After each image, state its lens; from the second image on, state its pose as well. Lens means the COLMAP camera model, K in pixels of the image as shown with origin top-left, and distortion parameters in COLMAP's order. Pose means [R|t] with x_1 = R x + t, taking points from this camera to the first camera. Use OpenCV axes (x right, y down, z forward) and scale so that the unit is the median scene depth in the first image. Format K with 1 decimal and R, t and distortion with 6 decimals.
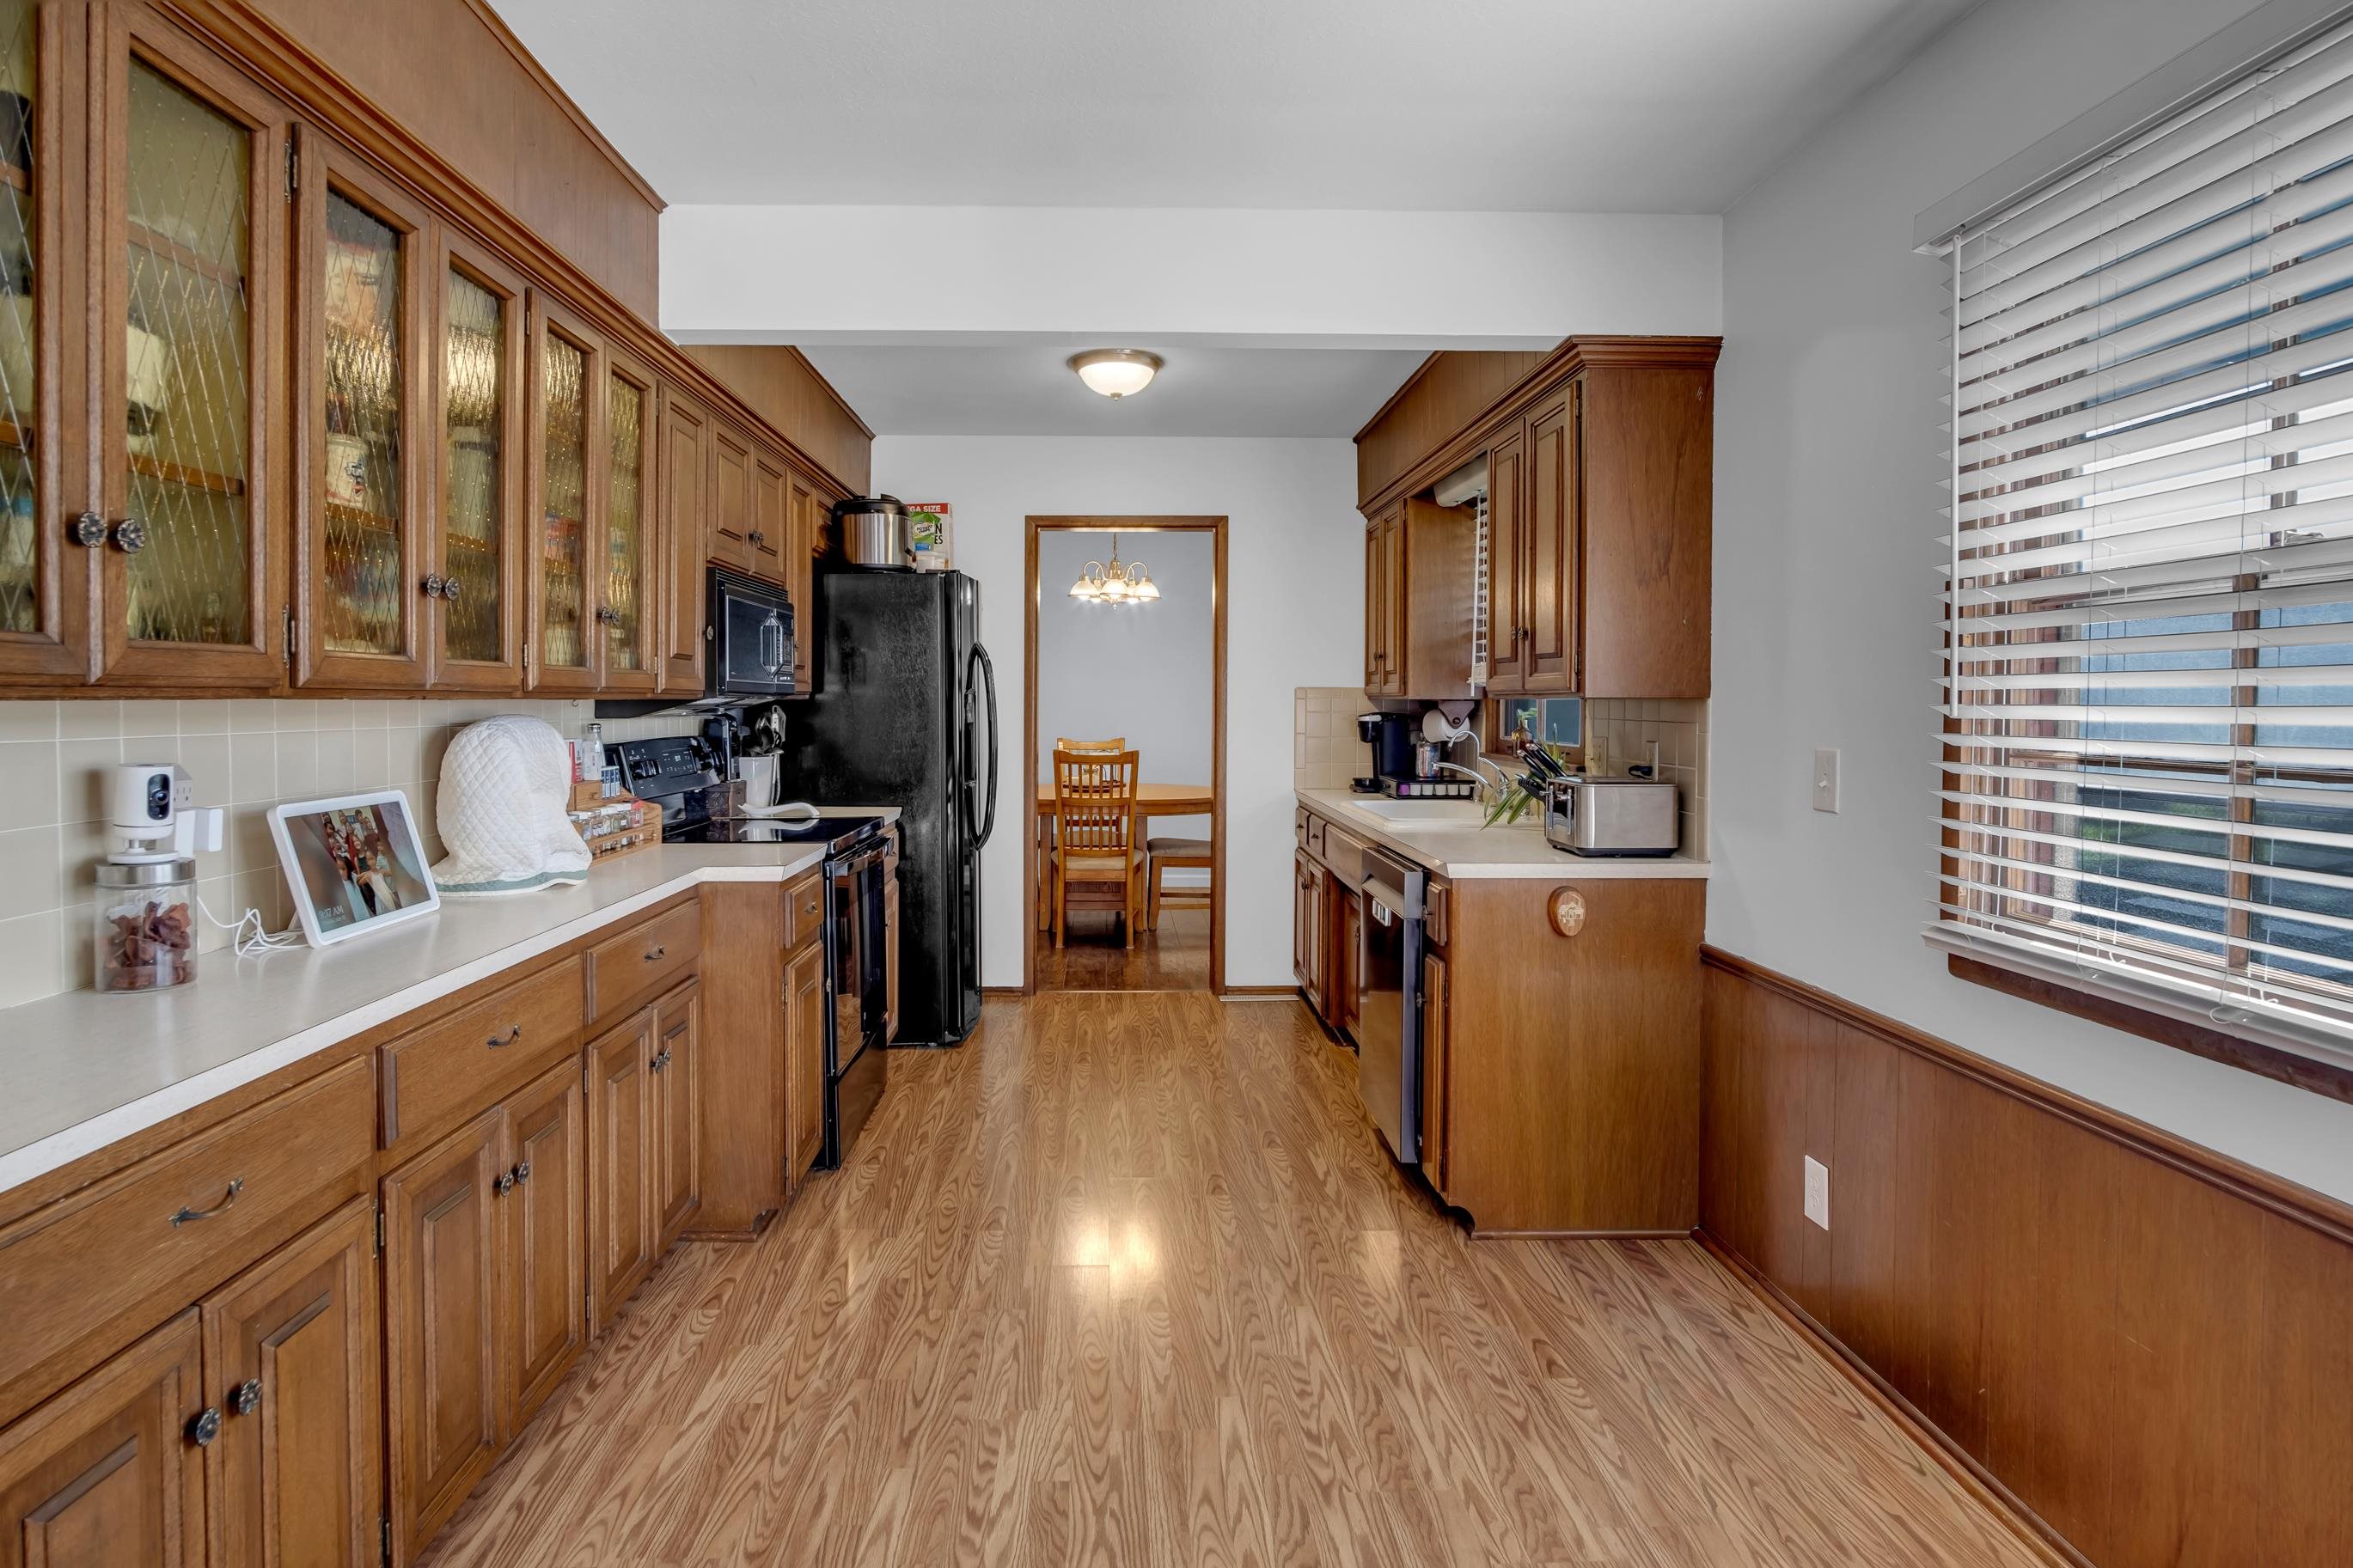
lens RADIAL K [[1263.3, 0, 1145.7], [0, 1263.3, 717.8], [0, 0, 1]] dist [-0.038461, 0.001539]
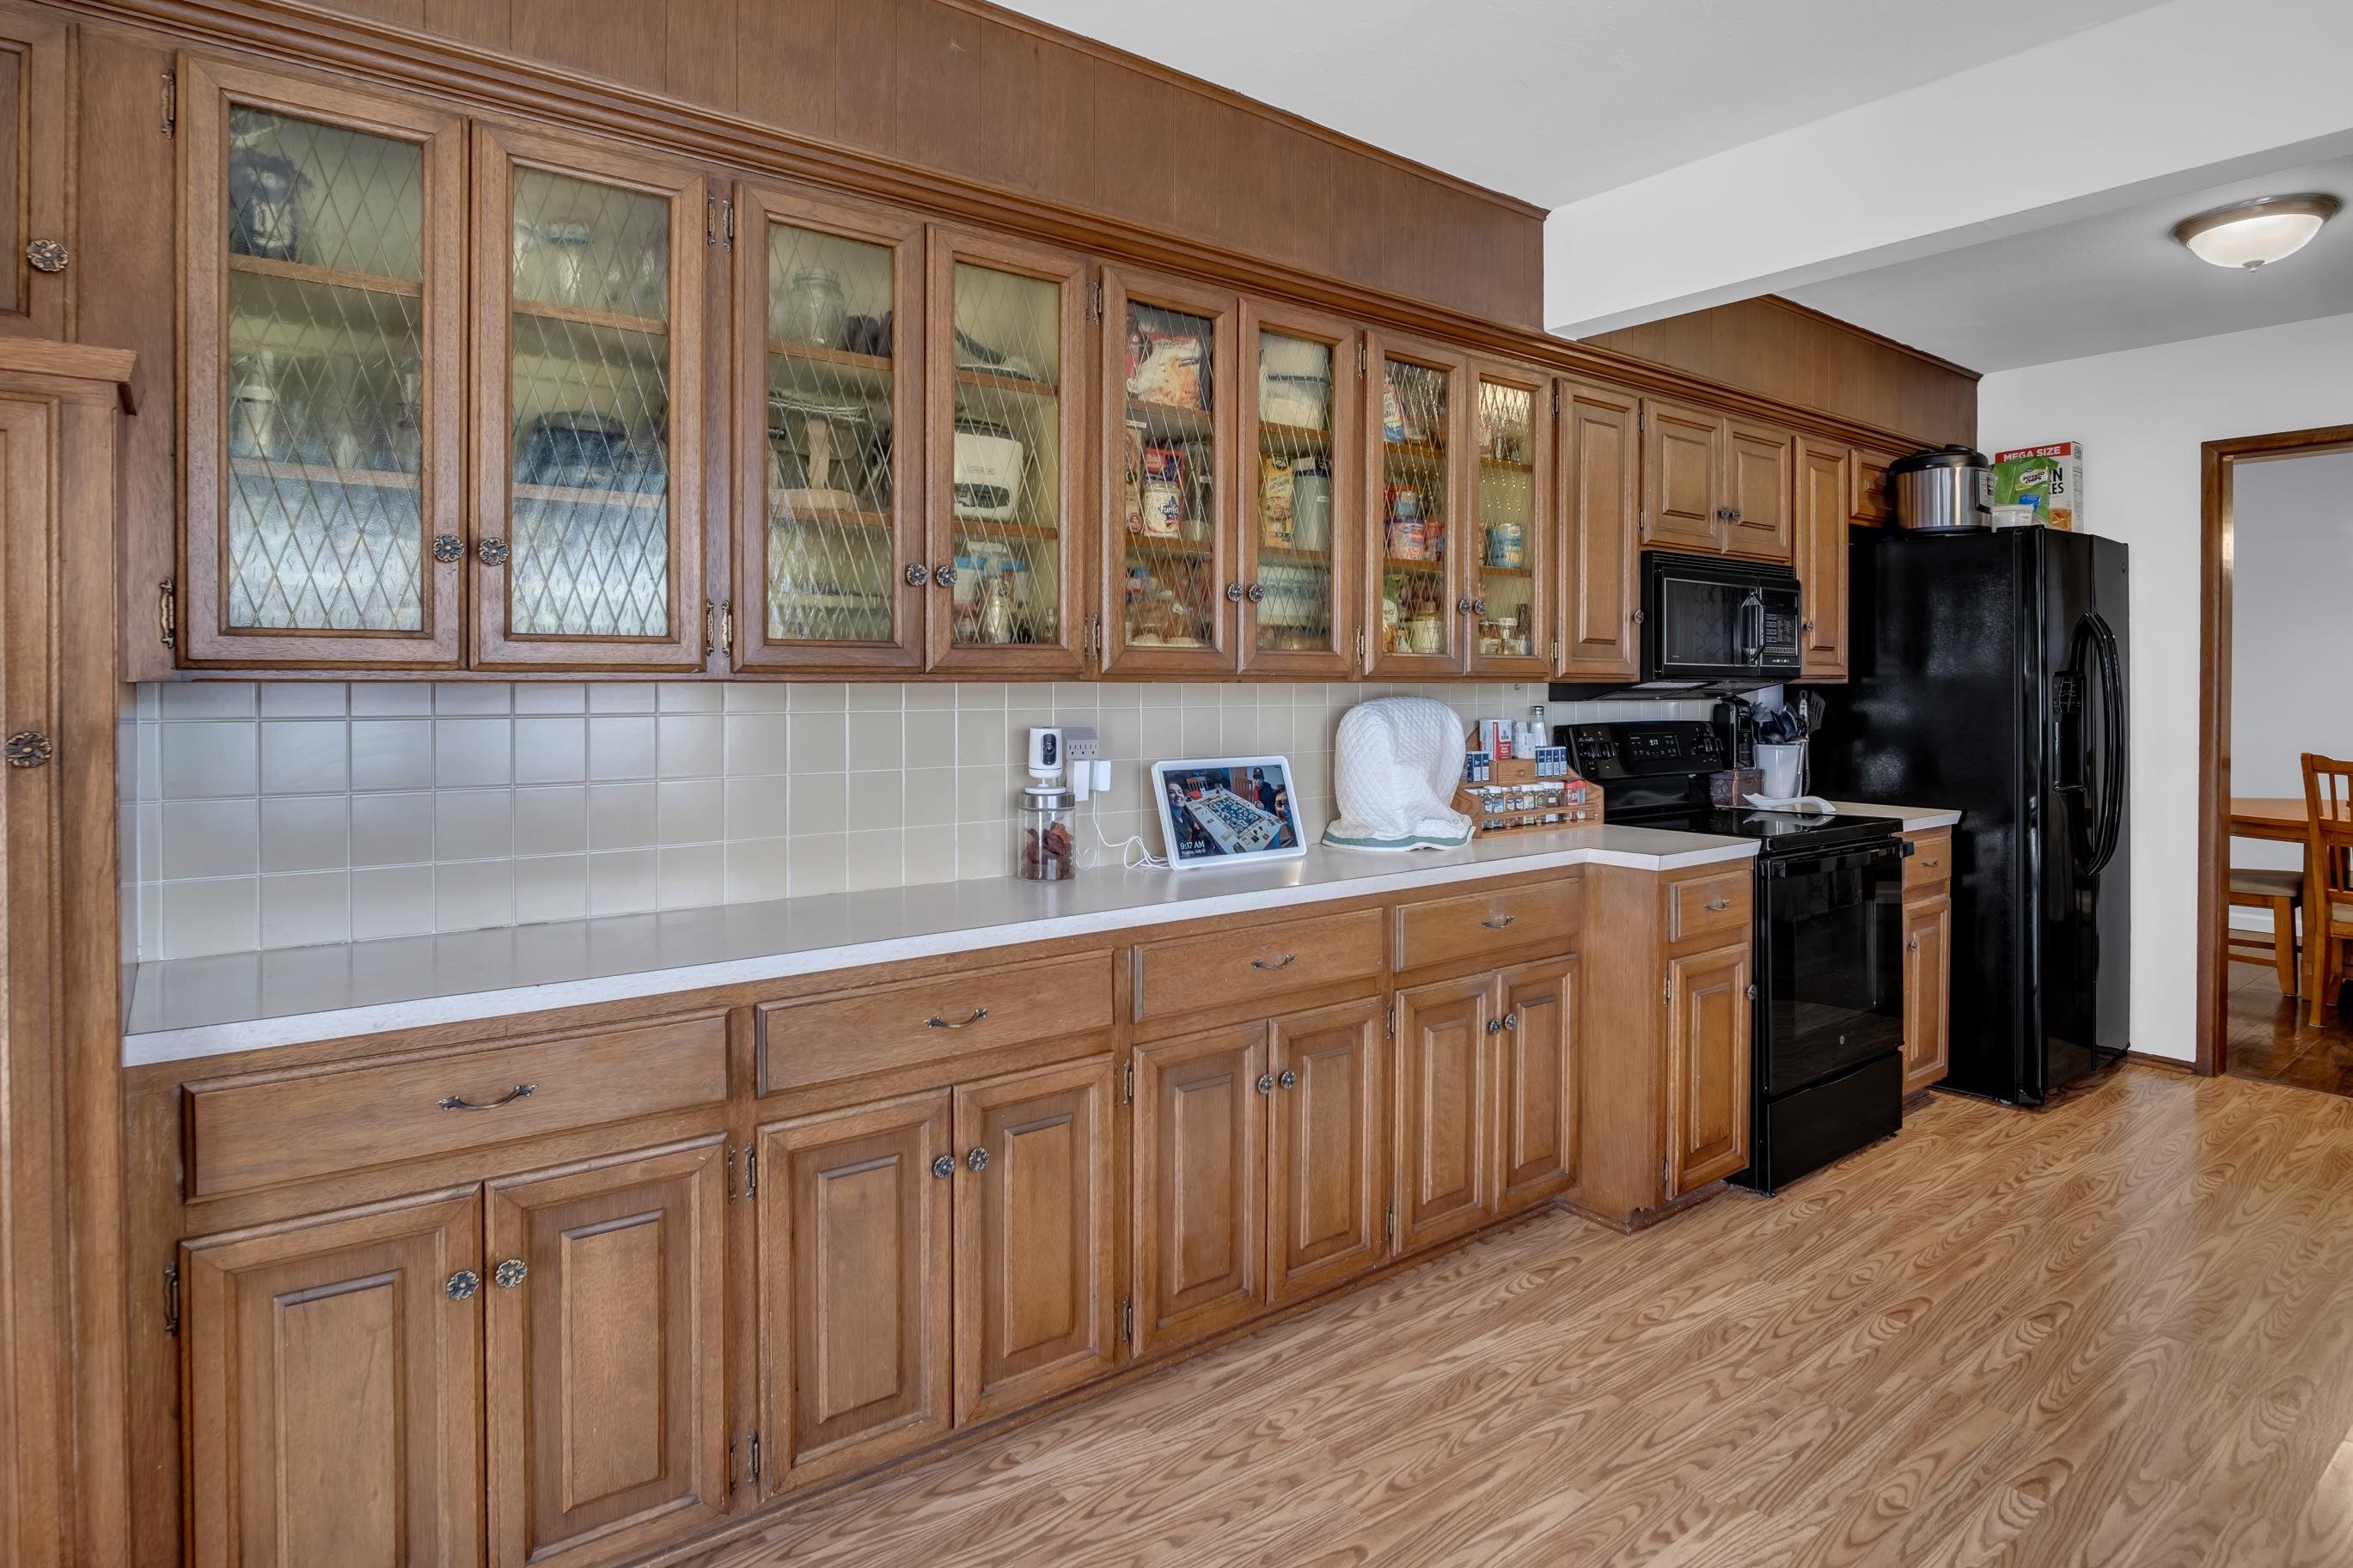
lens RADIAL K [[1271.4, 0, 1210.1], [0, 1271.4, 687.3], [0, 0, 1]] dist [-0.040365, 0.000212]
pose [[0.591241, 0.000902, -0.806494, 0.345367], [-0.011463, 0.999908, -0.007285, -0.000333], [0.806413, 0.013552, 0.591197, 0.173862]]
